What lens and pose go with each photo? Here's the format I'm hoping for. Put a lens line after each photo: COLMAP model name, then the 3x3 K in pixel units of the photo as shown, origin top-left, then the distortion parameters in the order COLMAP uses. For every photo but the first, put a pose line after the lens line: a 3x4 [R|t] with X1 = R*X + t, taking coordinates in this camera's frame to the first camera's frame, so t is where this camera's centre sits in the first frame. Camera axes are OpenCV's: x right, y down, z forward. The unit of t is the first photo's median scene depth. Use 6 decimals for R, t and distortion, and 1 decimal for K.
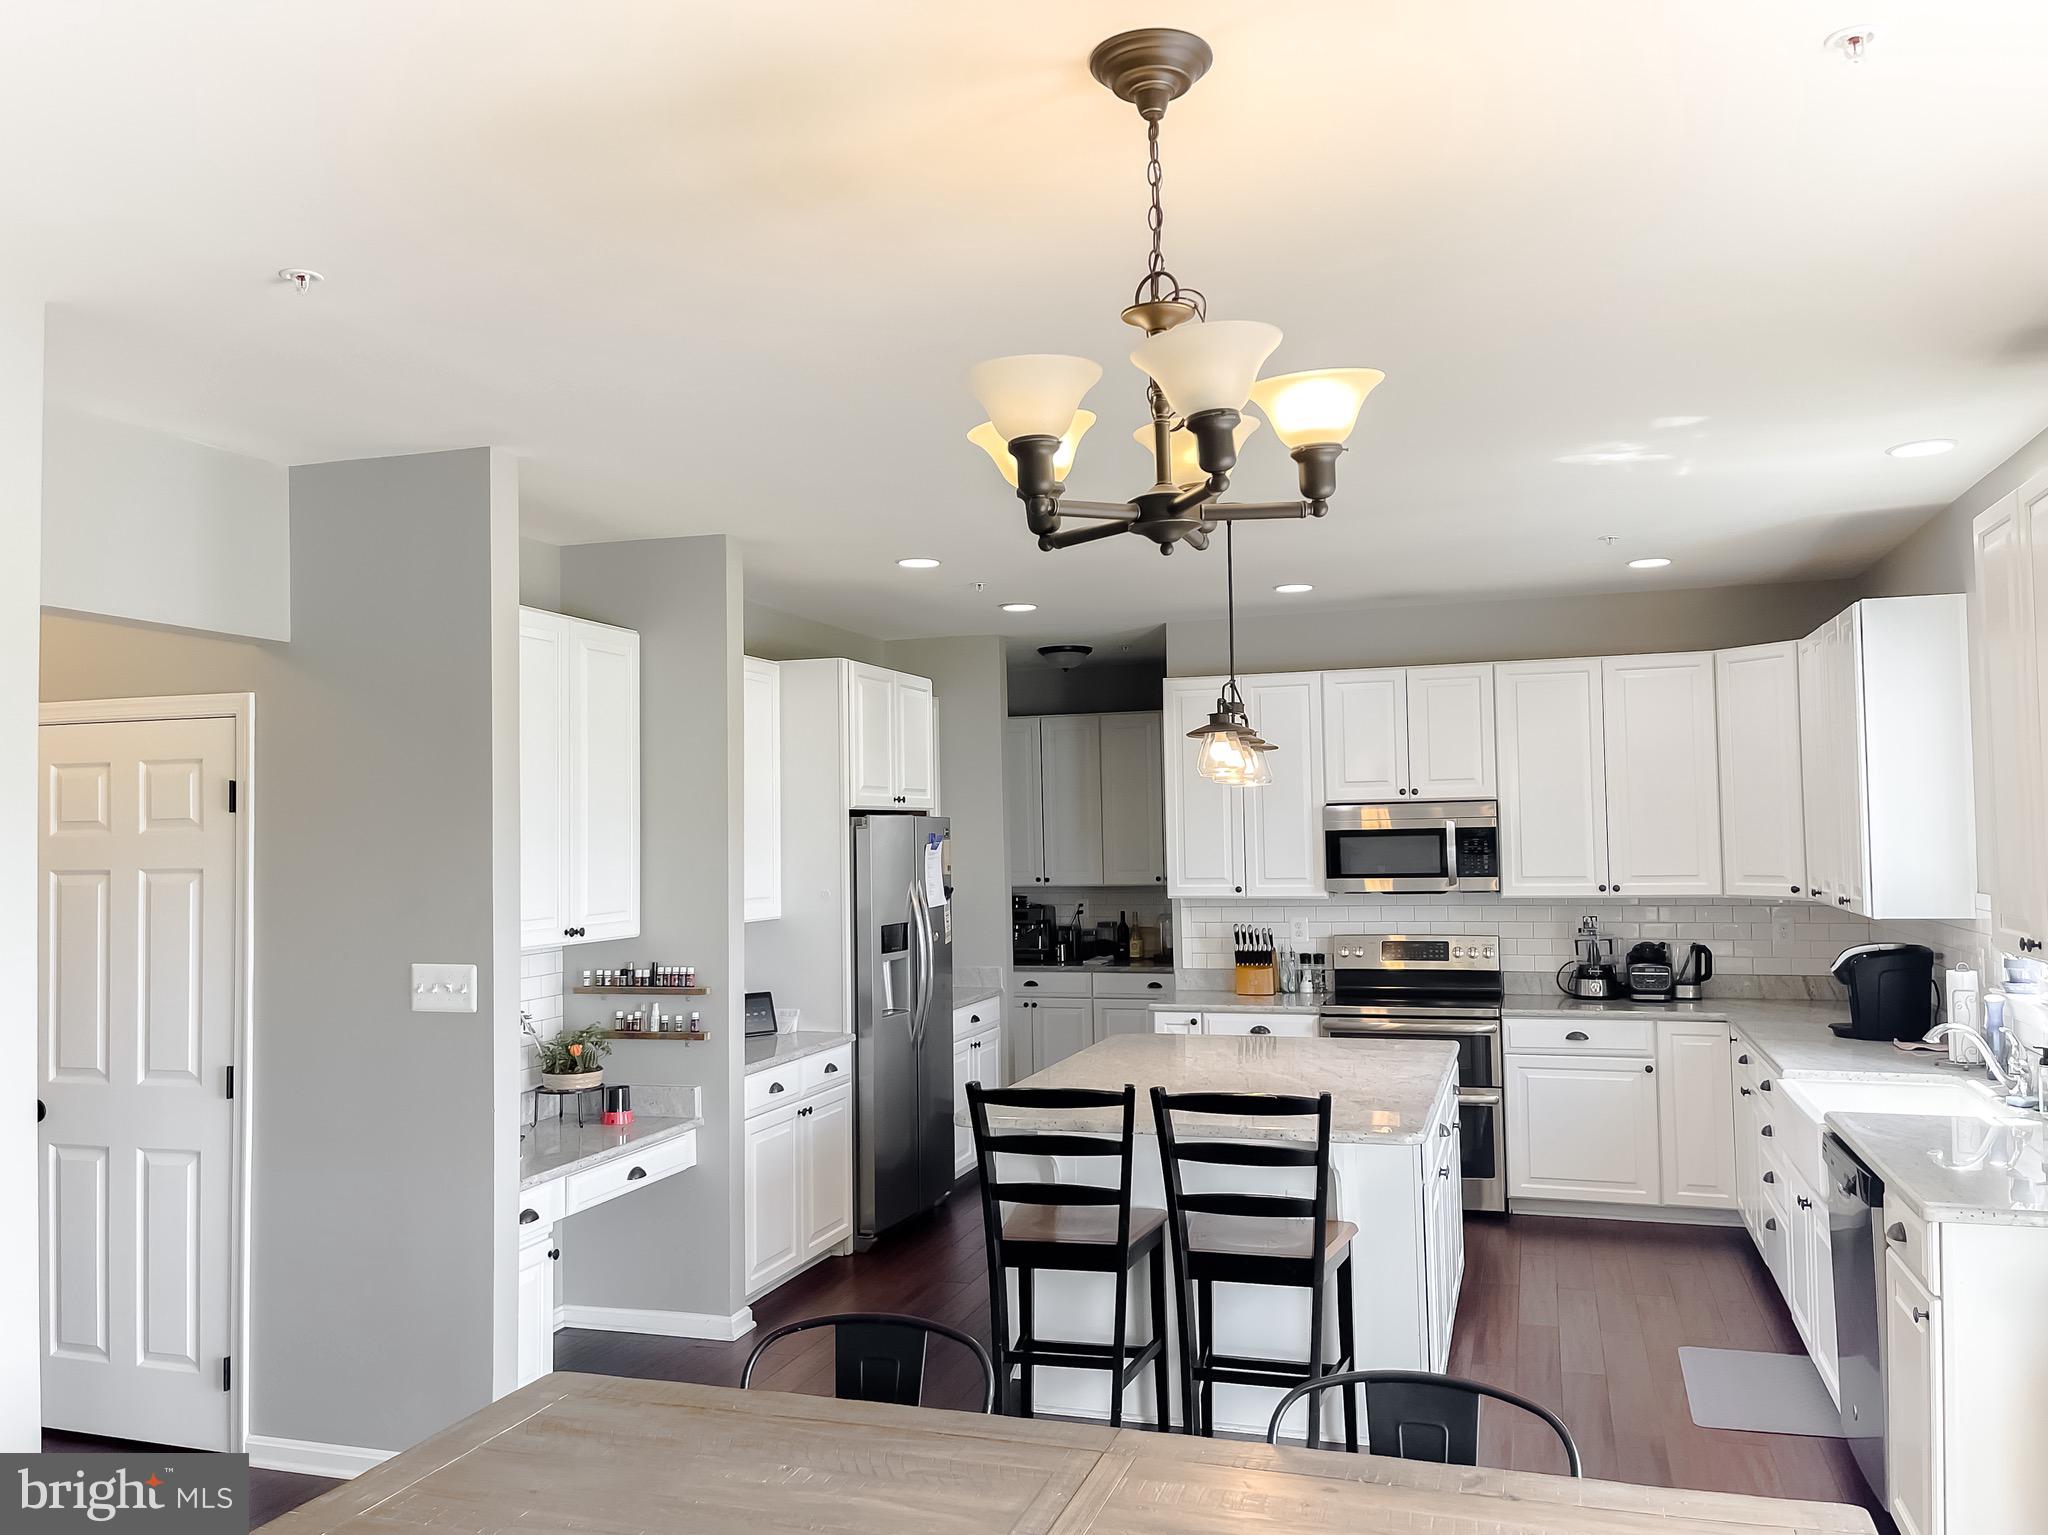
lens RADIAL K [[1572.9, 0, 1032.8], [0, 1572.9, 776.6], [0, 0, 1]] dist [0.044798, -0.026501]
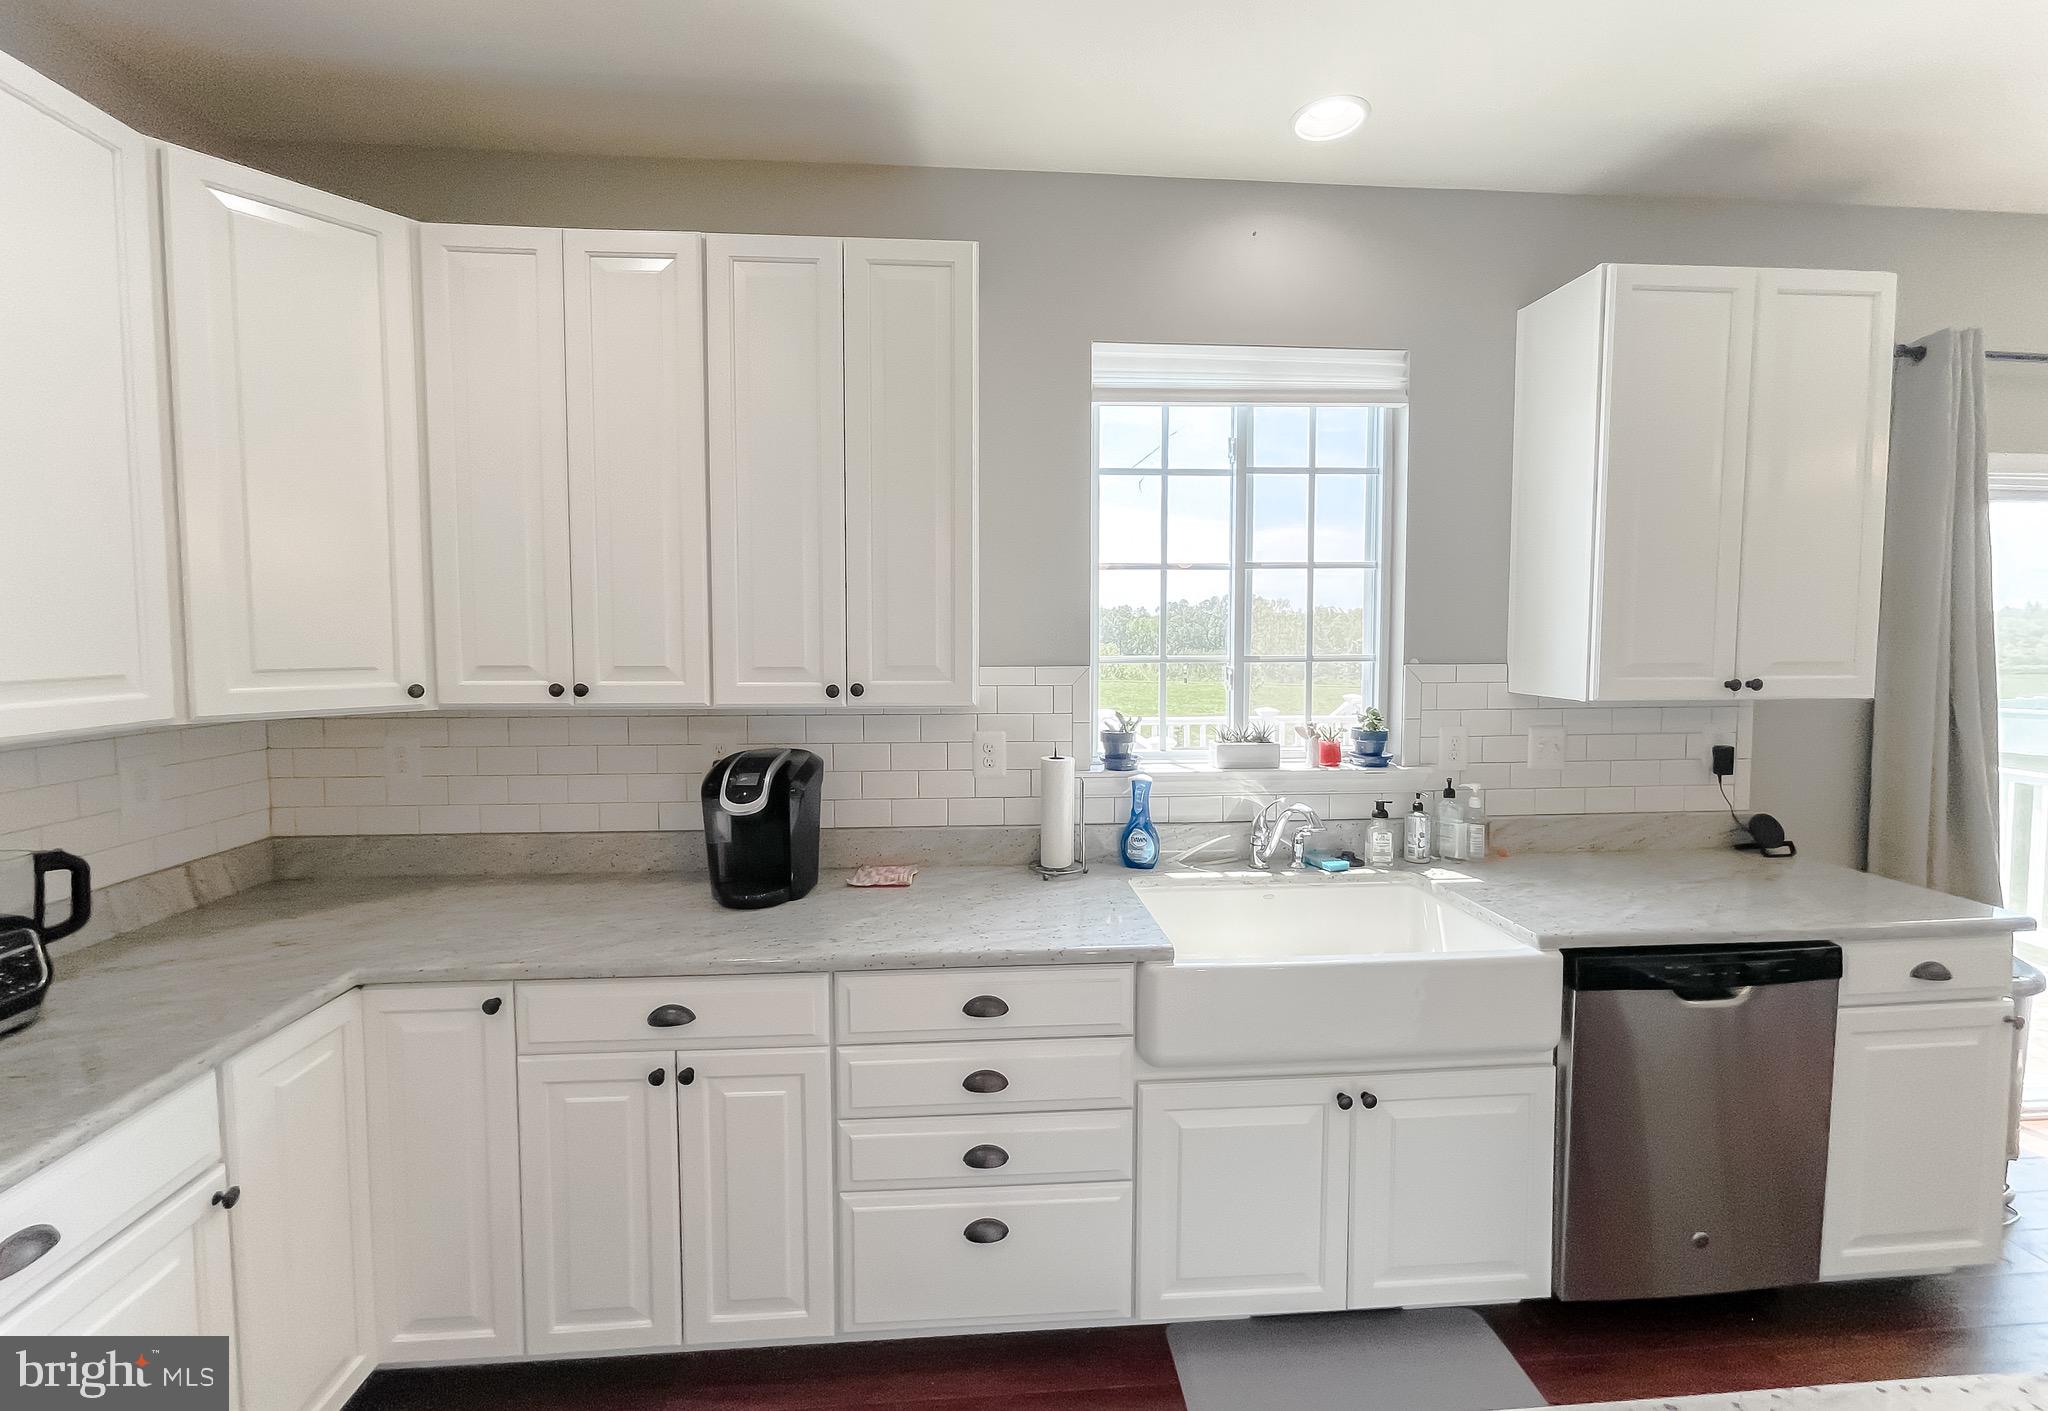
lens RADIAL K [[843.3, 0, 1029.6], [0, 843.3, 673.5], [0, 0, 1]] dist [-0.001866, 0.000213]
pose [[-0.373682, -0.027461, 0.927150, 0.134871], [-0.024805, 0.999500, 0.019606, 0.051385], [-0.927225, -0.015671, -0.374177, 0.858747]]
